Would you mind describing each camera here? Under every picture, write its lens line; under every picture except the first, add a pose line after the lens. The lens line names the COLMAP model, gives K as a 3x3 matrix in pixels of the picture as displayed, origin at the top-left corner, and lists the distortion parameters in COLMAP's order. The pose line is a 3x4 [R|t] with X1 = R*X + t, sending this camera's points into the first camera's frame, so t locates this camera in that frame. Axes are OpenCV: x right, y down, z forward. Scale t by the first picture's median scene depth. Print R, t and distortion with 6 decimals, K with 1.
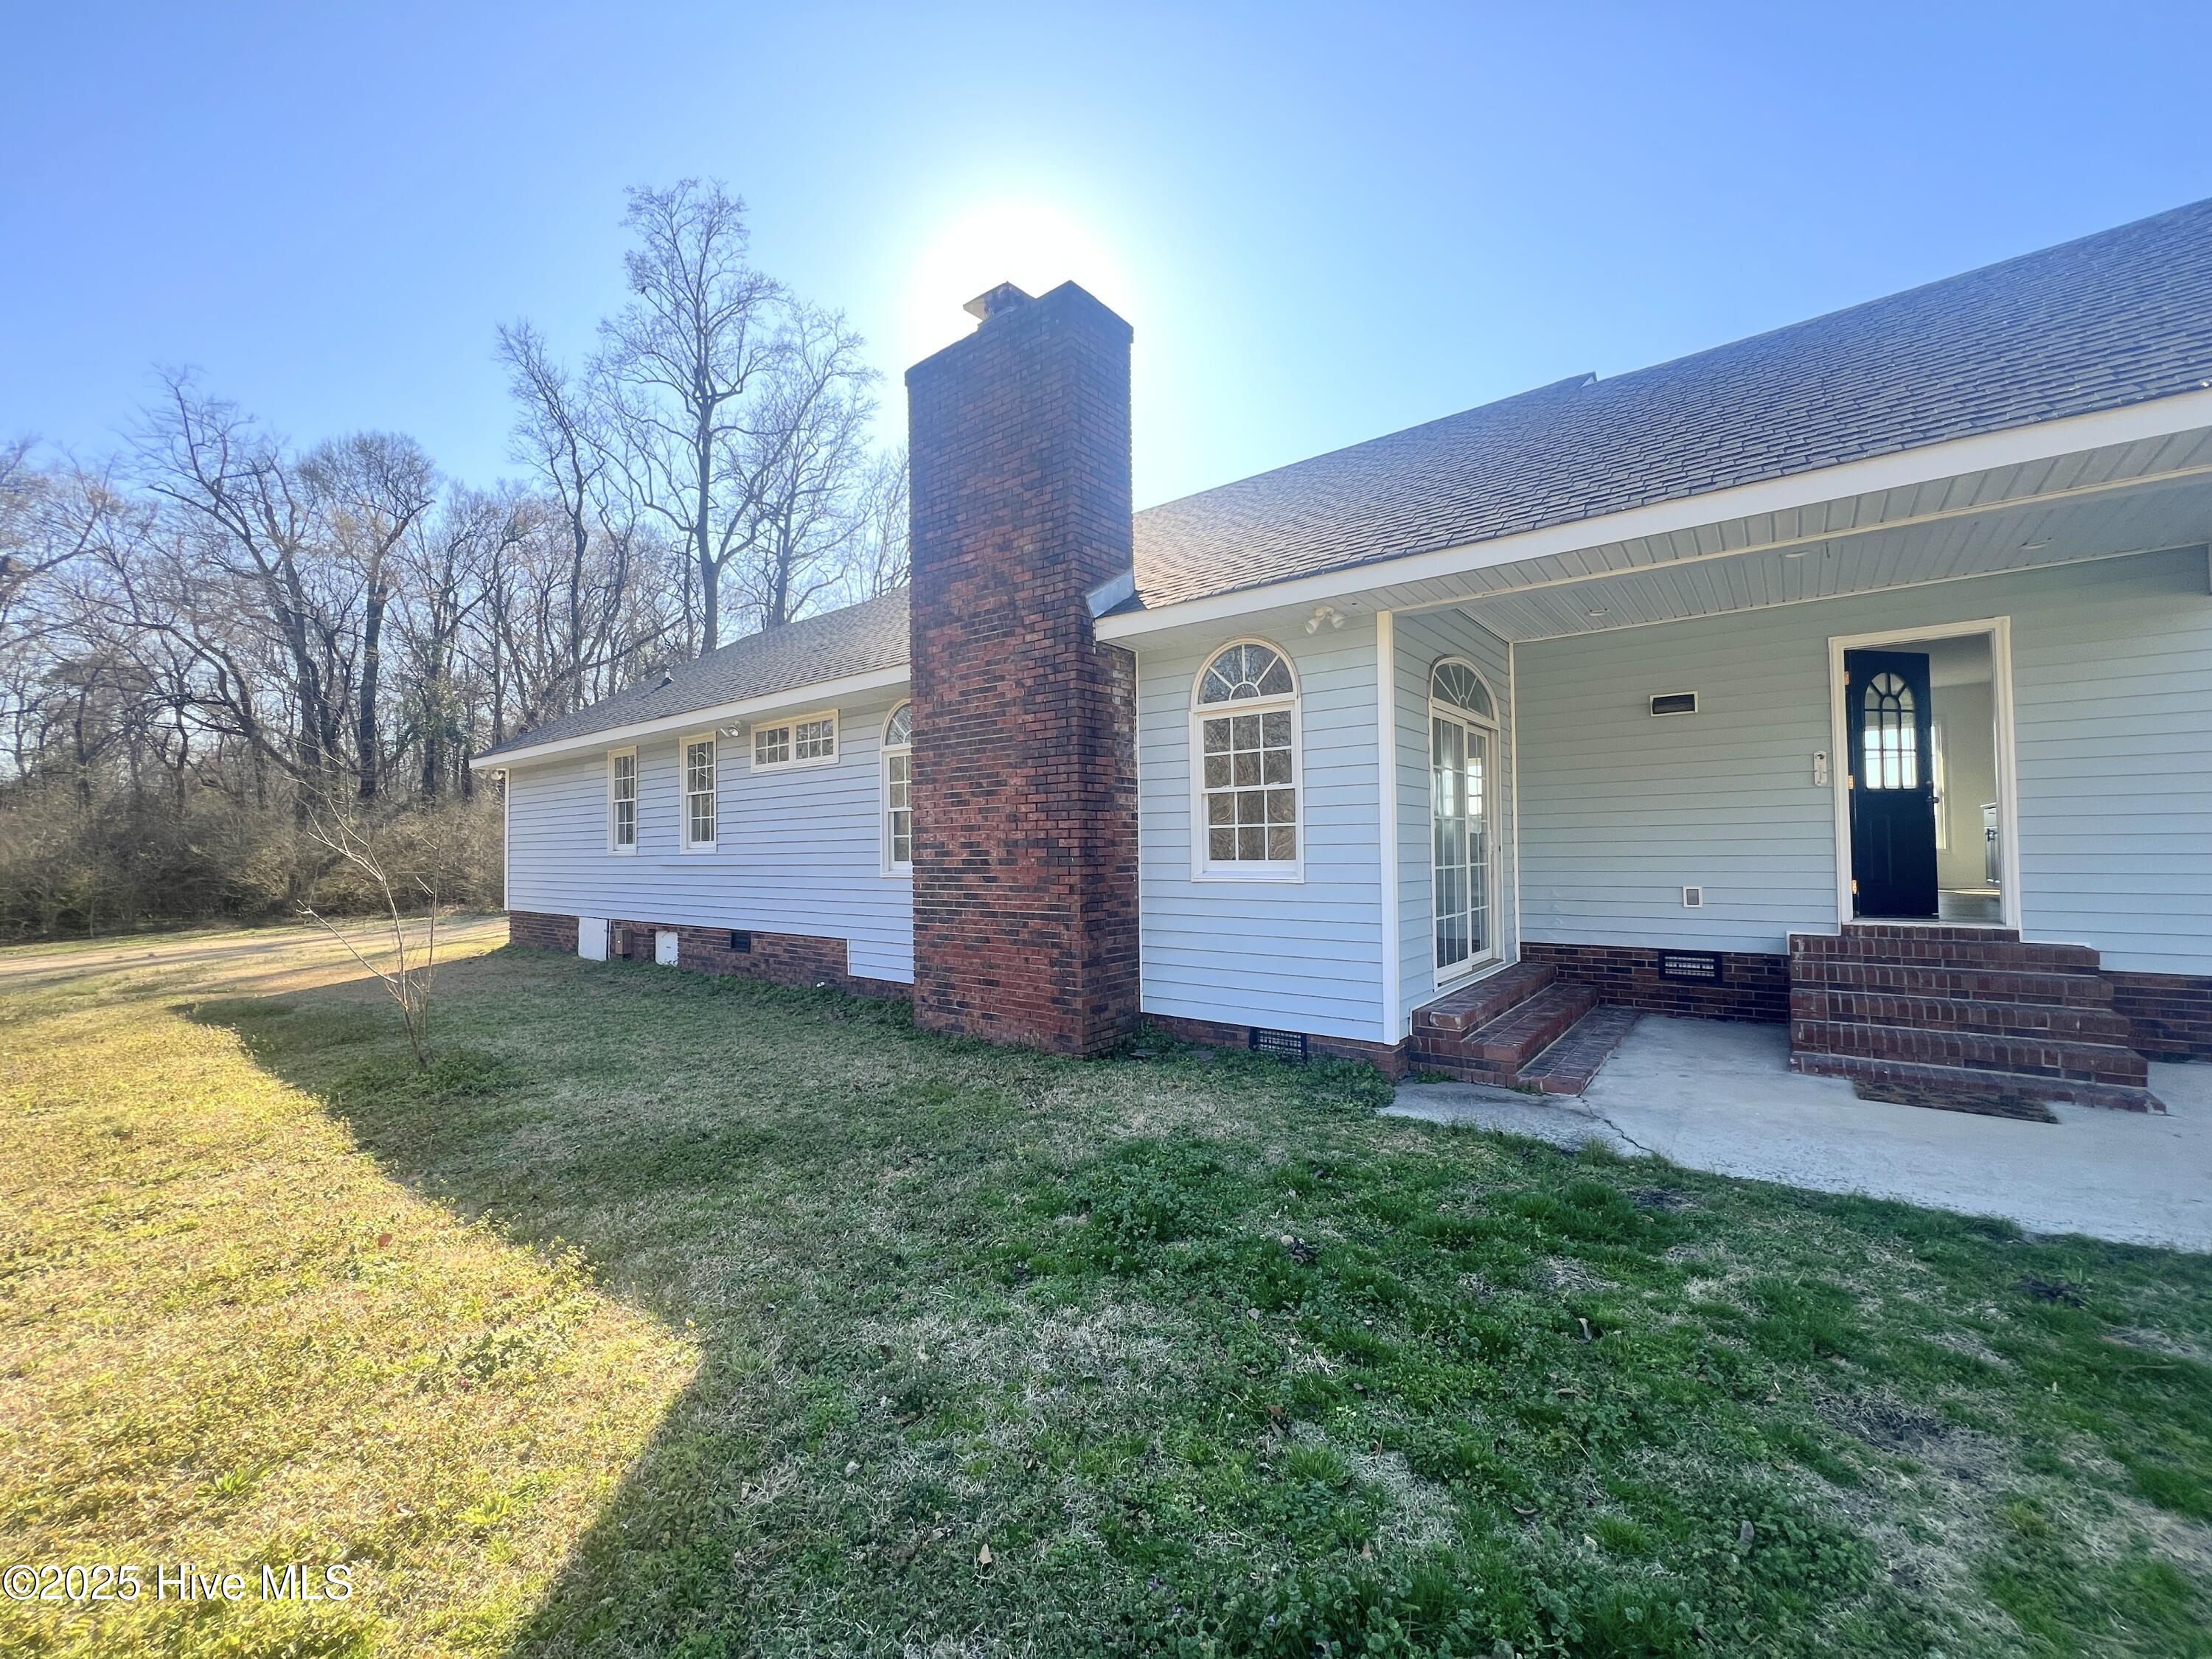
lens RADIAL K [[883.6, 0, 1108.0], [0, 883.6, 820.4], [0, 0, 1]] dist [0.000851, 0.000037]
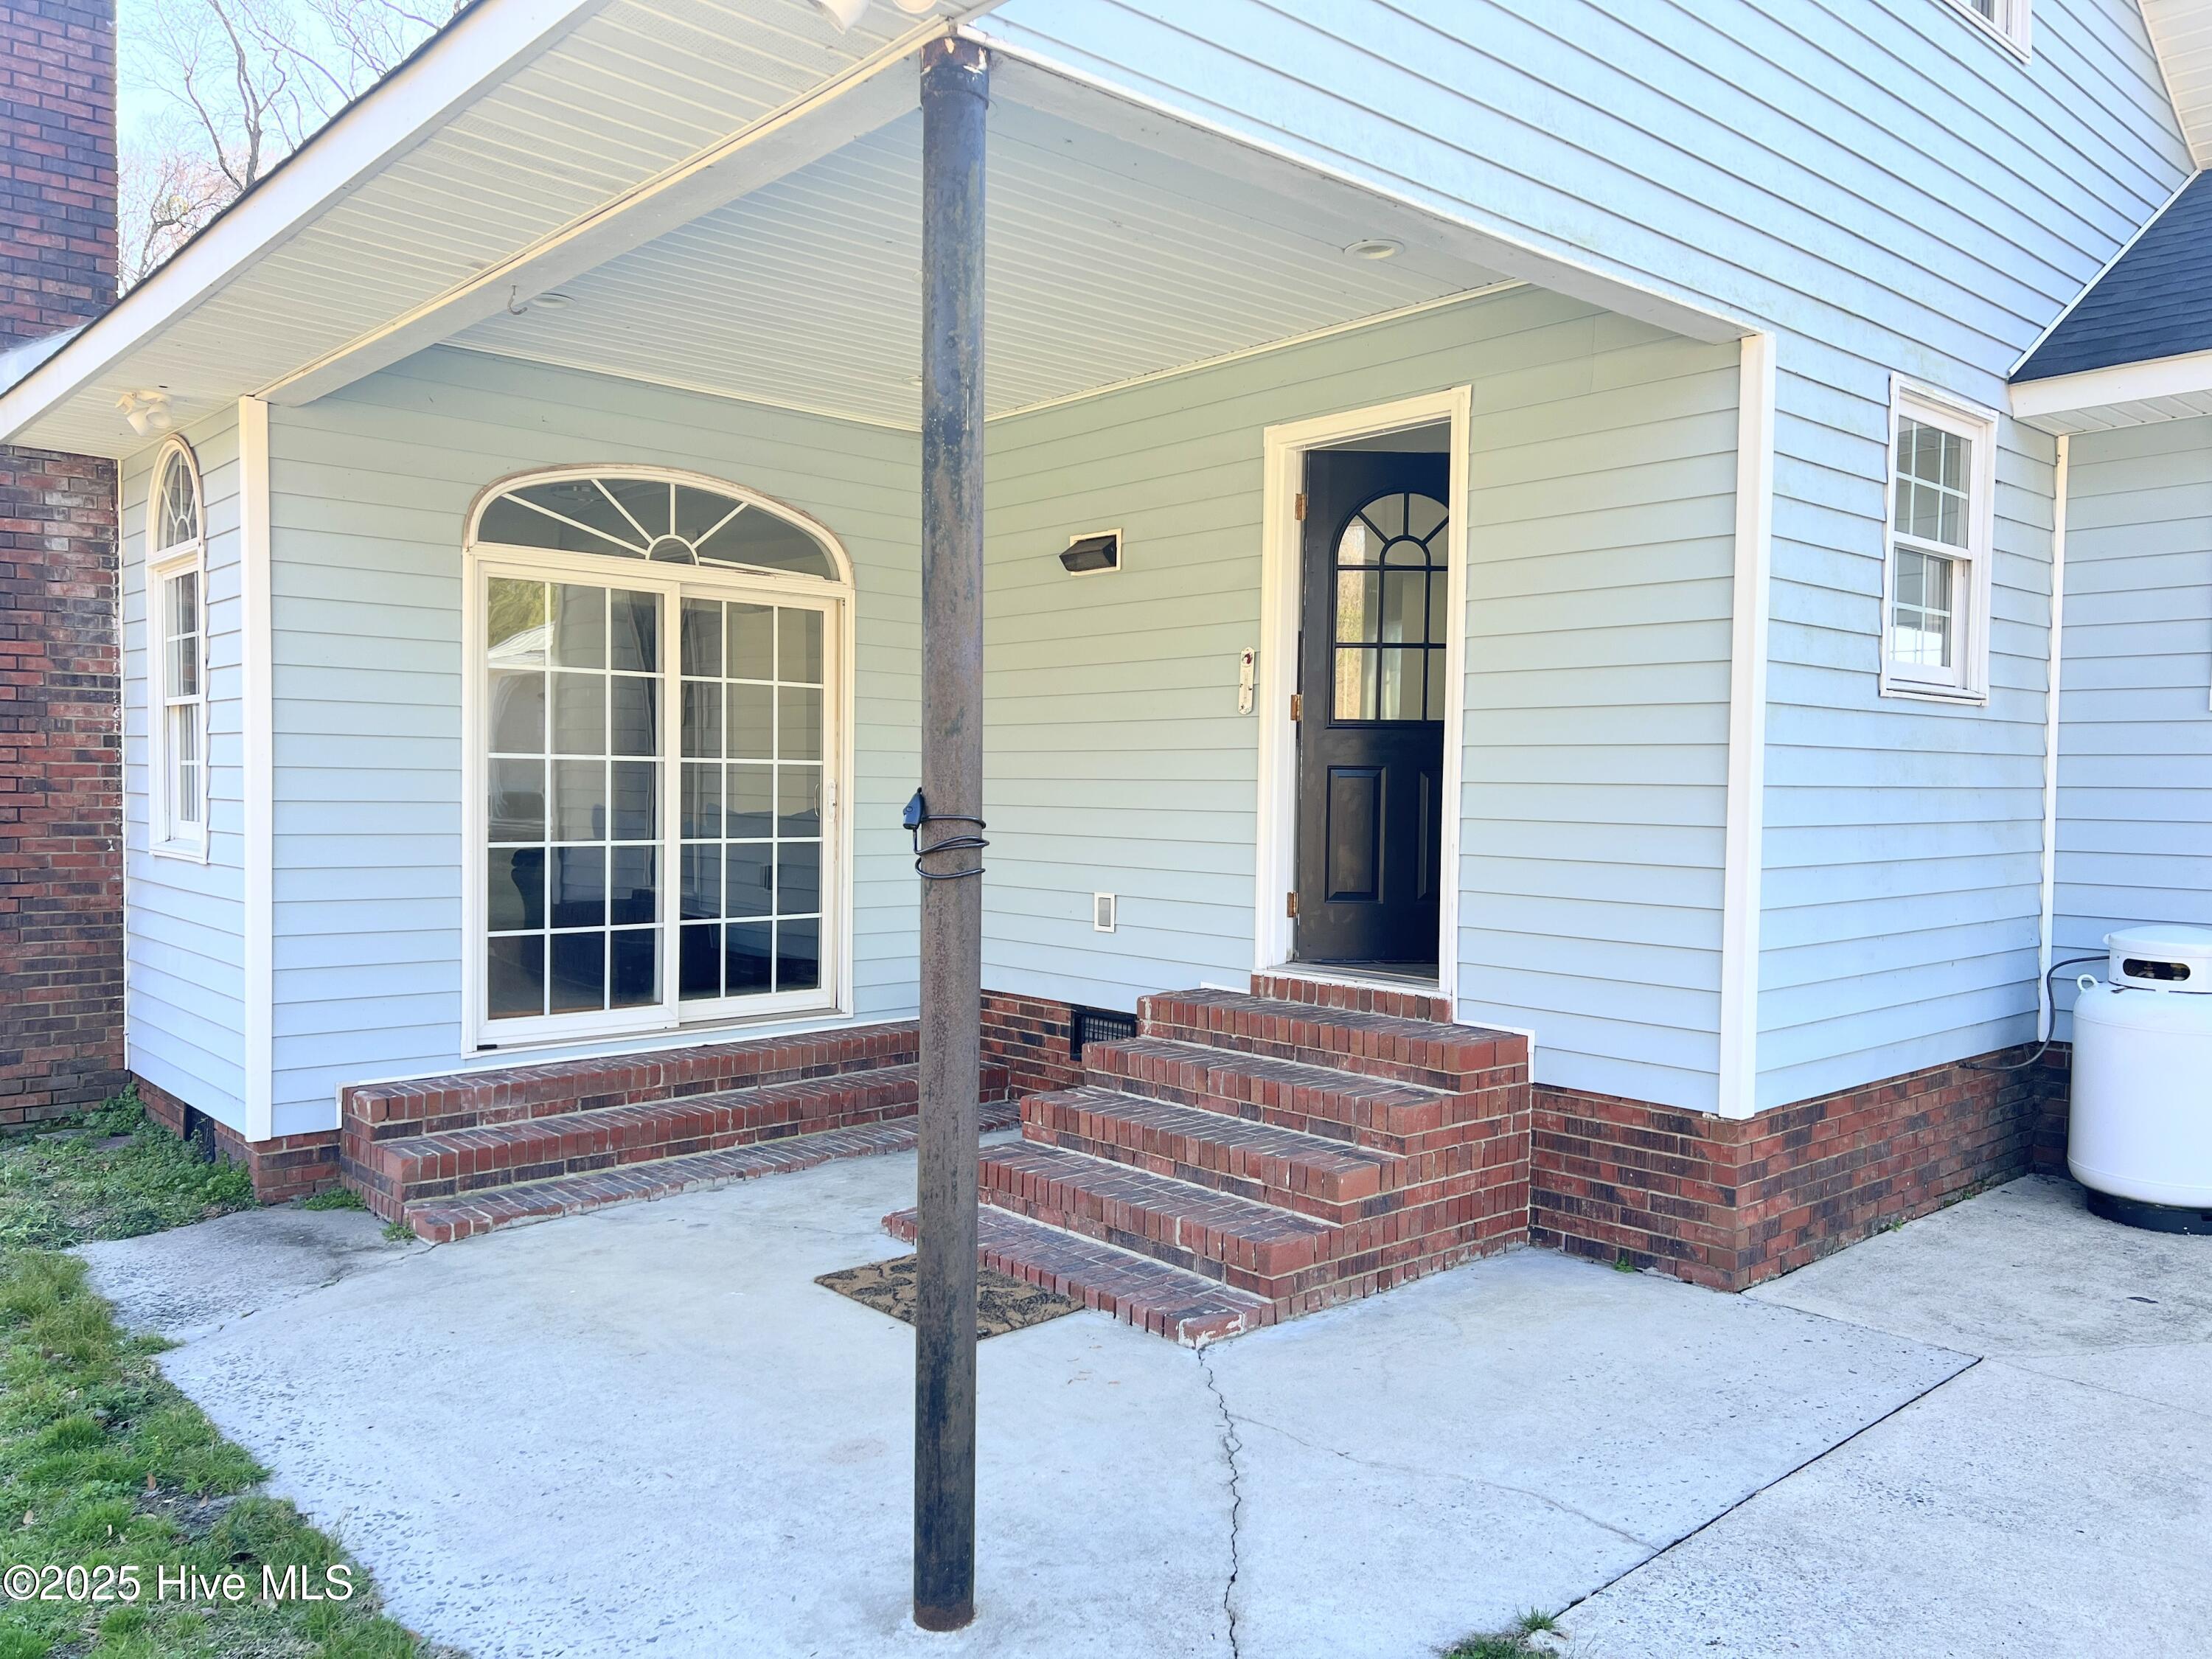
lens RADIAL K [[1648.6, 0, 1108.7], [0, 1648.6, 837.3], [0, 0, 1]] dist [0.057836, -0.054746]
pose [[0.984307, 0.031481, -0.173634, 0.901928], [-0.019465, 0.997323, 0.070478, -0.032921], [0.175388, -0.065992, 0.982285, 0.012434]]
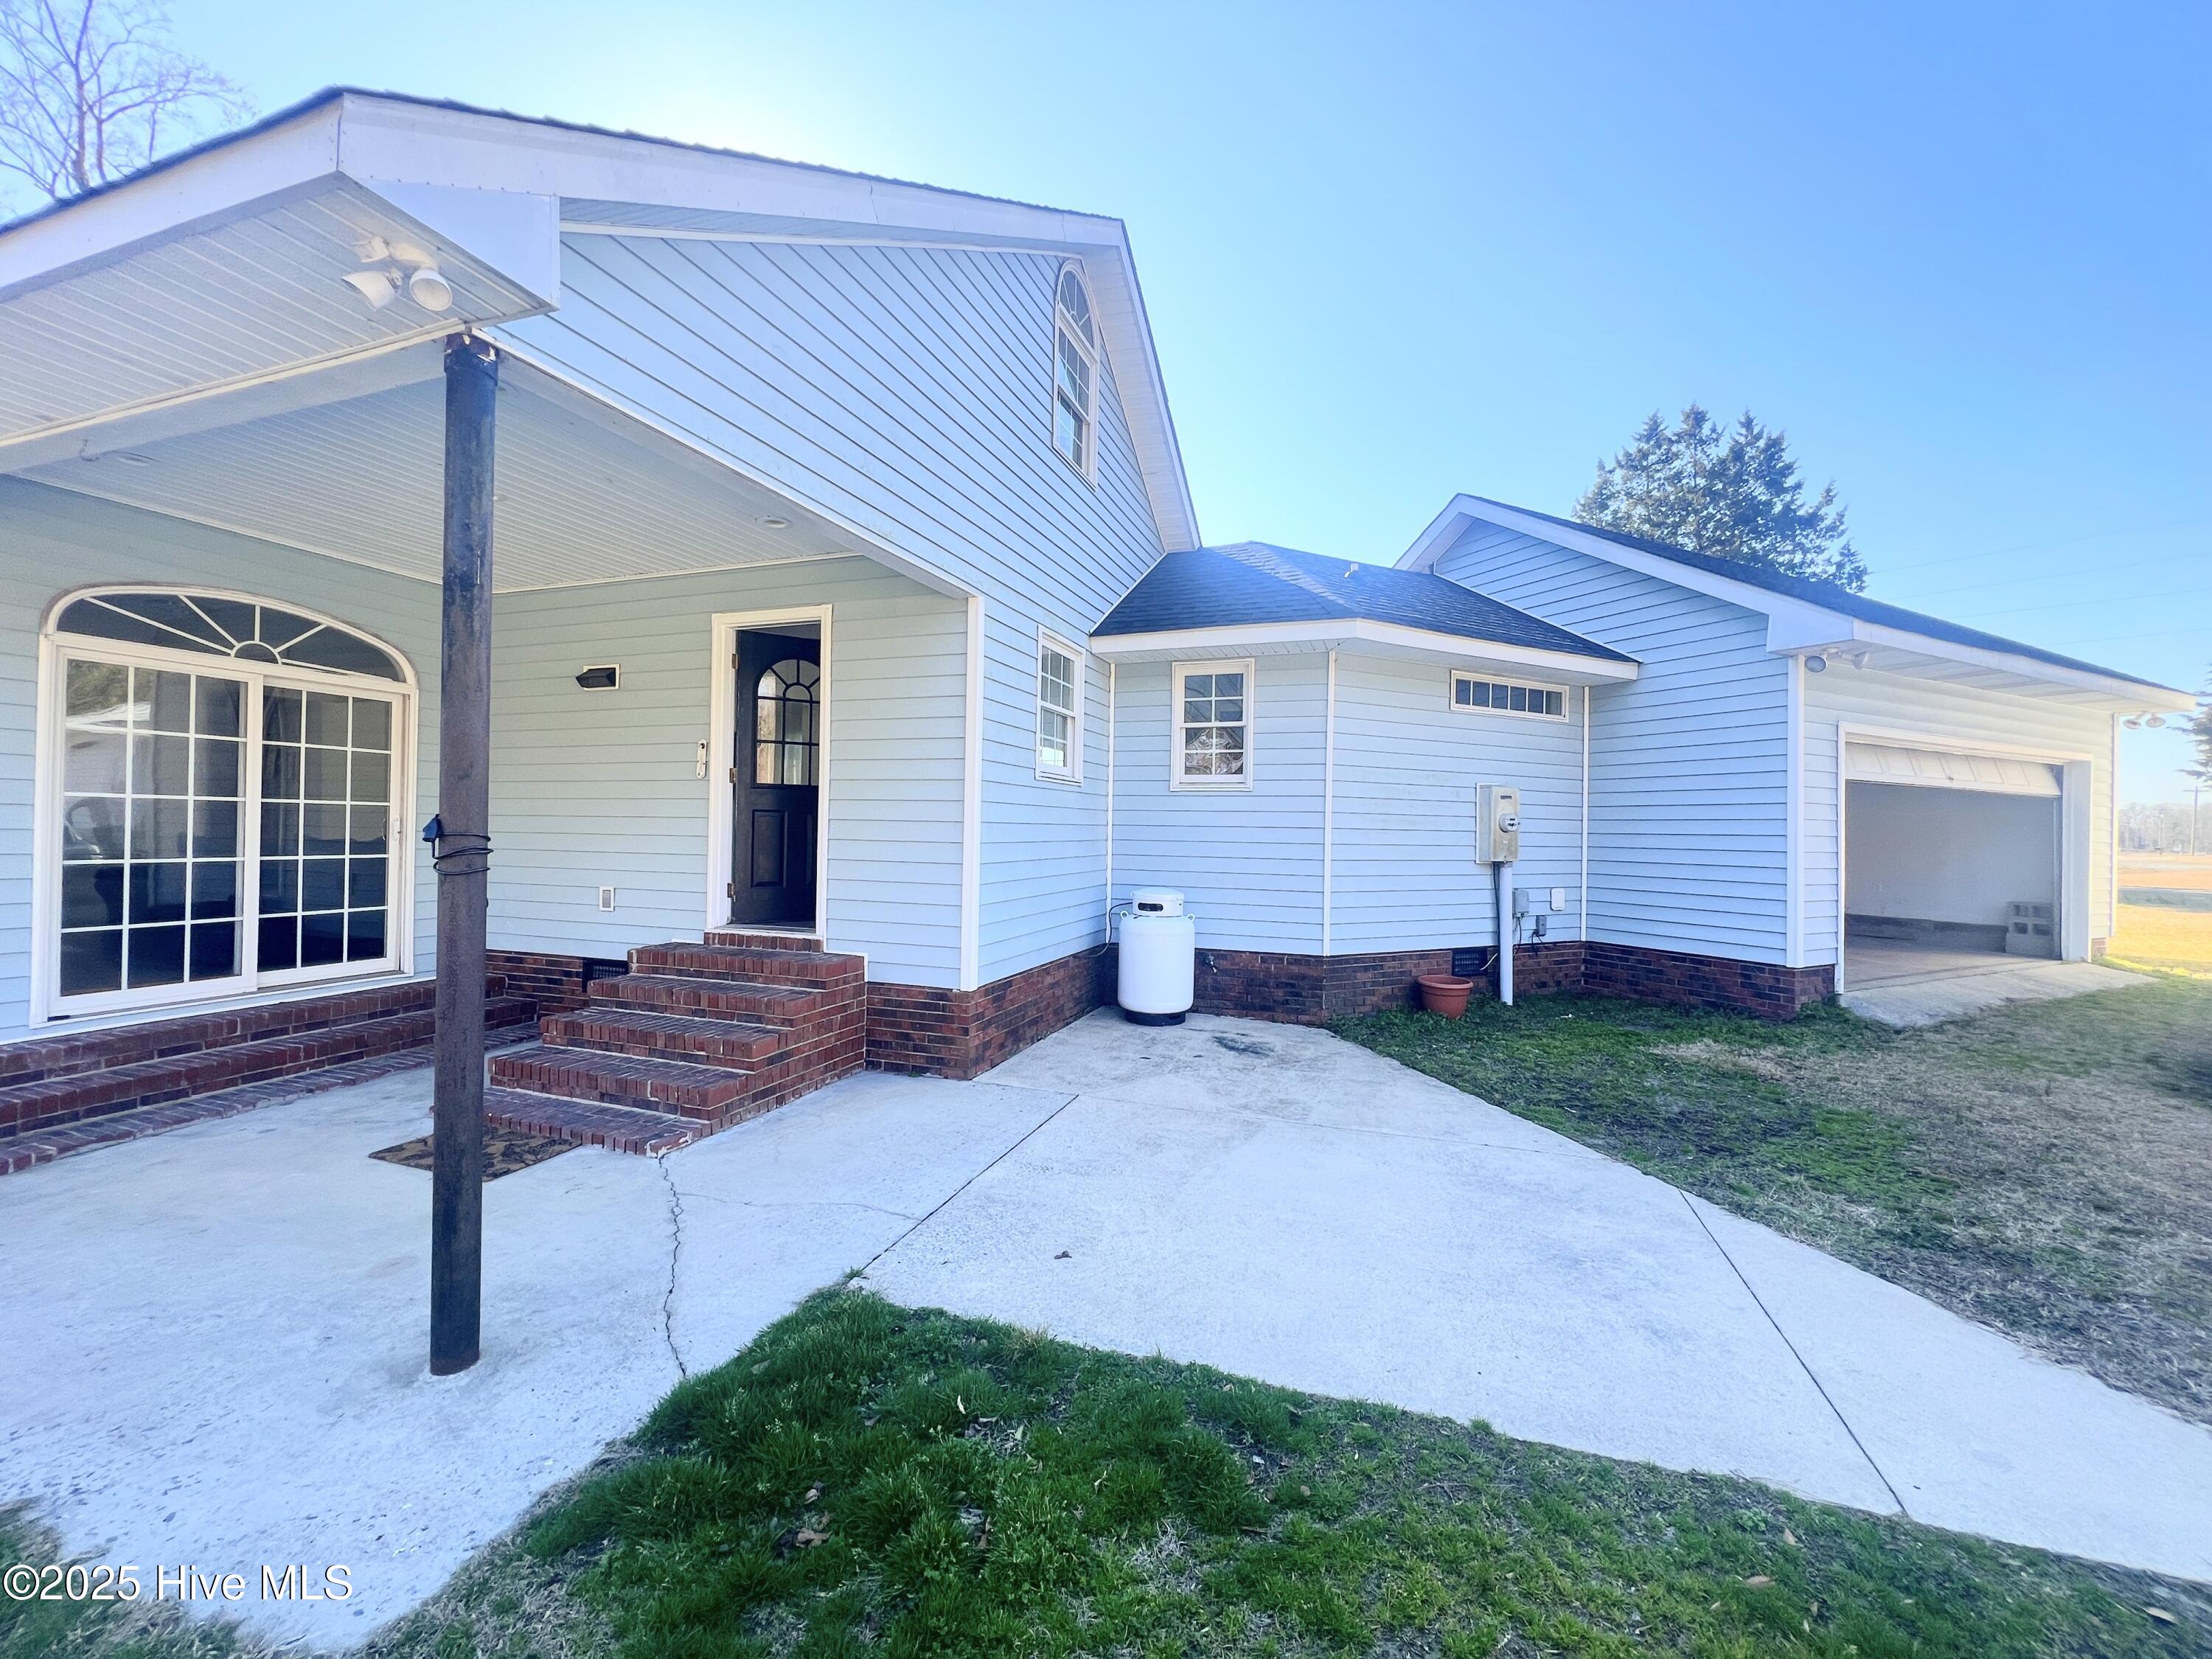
lens RADIAL K [[883.6, 0, 1100.3], [0, 883.6, 825.8], [0, 0, 1]] dist [0.000851, 0.000037]
pose [[0.949925, 0.030130, 0.311021, 0.917625], [-0.039695, 0.998912, 0.024467, -0.028919], [-0.309945, -0.035588, 0.950088, 0.016177]]
